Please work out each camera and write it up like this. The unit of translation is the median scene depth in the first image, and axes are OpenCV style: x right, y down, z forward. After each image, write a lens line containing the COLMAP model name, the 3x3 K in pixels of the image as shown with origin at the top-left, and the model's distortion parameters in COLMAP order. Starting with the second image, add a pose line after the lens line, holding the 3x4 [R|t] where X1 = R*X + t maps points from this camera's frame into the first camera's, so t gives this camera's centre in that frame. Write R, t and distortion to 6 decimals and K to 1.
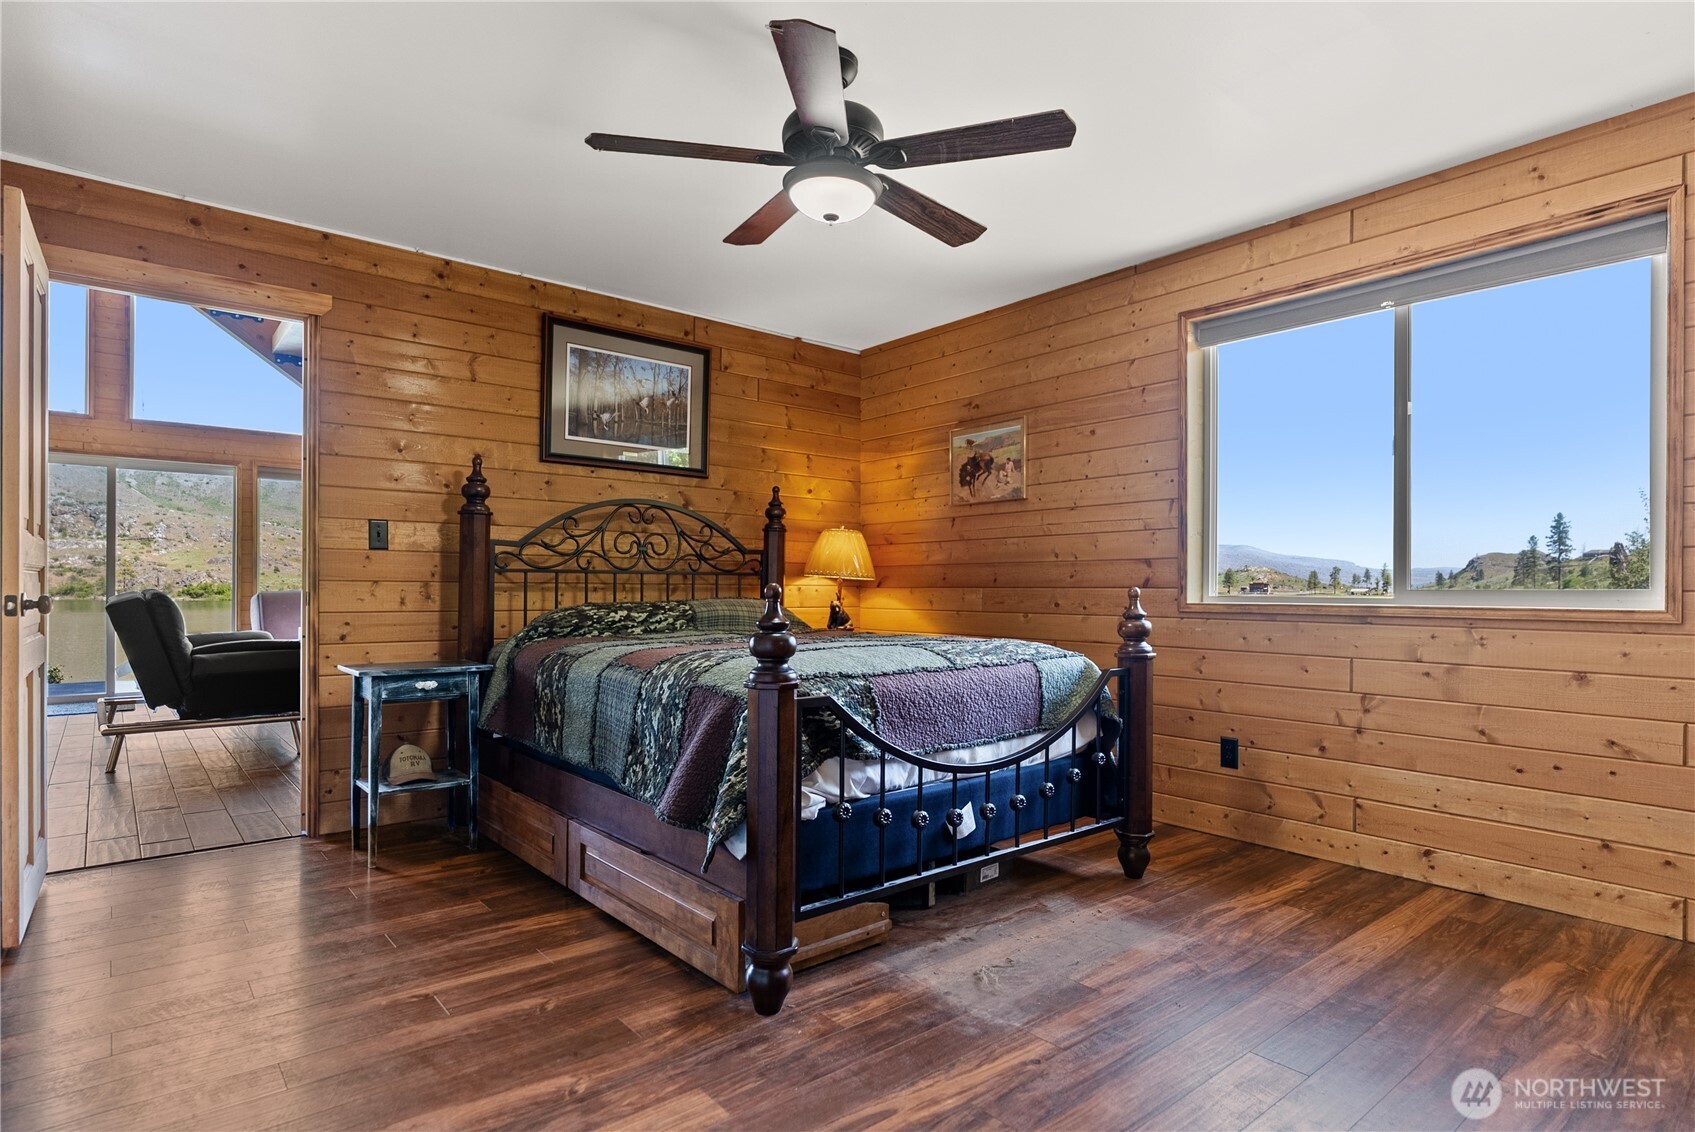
lens RADIAL K [[891.6, 0, 846.8], [0, 891.6, 583.8], [0, 0, 1]] dist [-0.002750, -0.000109]
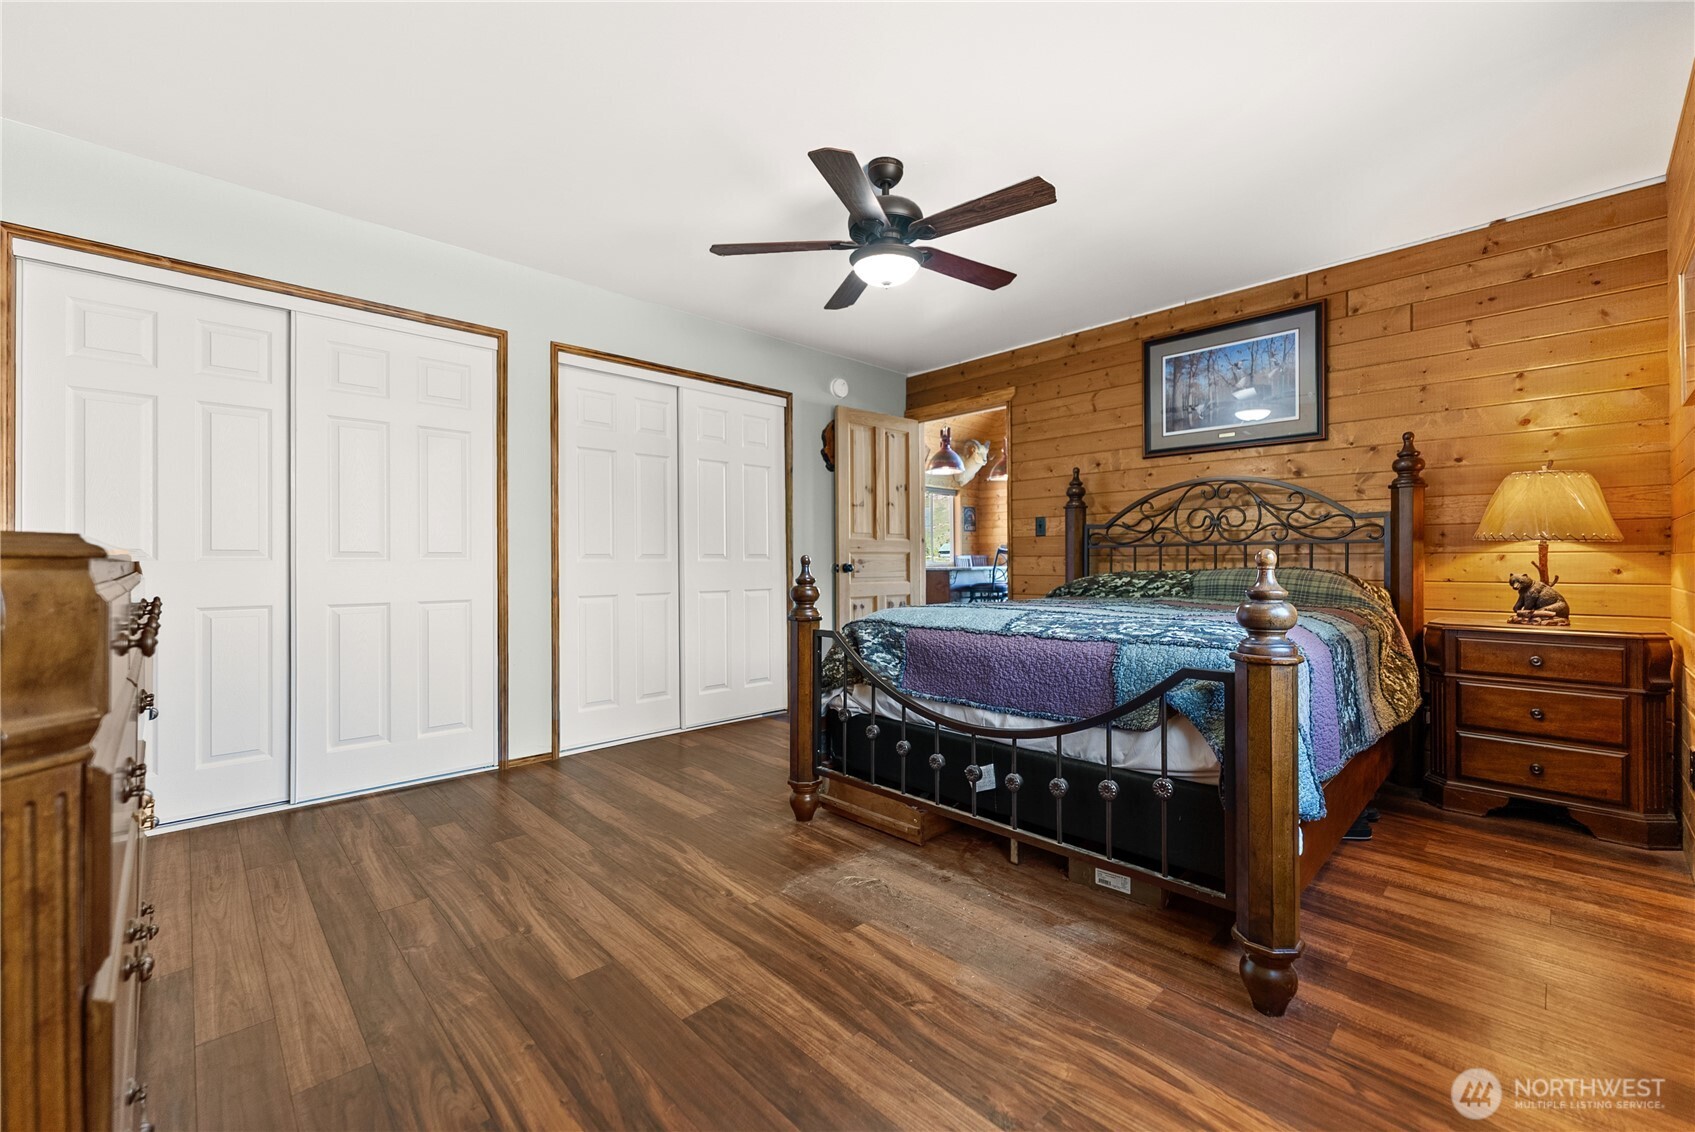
lens RADIAL K [[694.6, 0, 847.1], [0, 694.6, 560.1], [0, 0, 1]] dist [0.002557, 0.000403]
pose [[0.066500, -0.008607, -0.997749, 0.633260], [0.009136, 0.999926, -0.008017, 0.010254], [0.997745, -0.008582, 0.066574, 0.535842]]
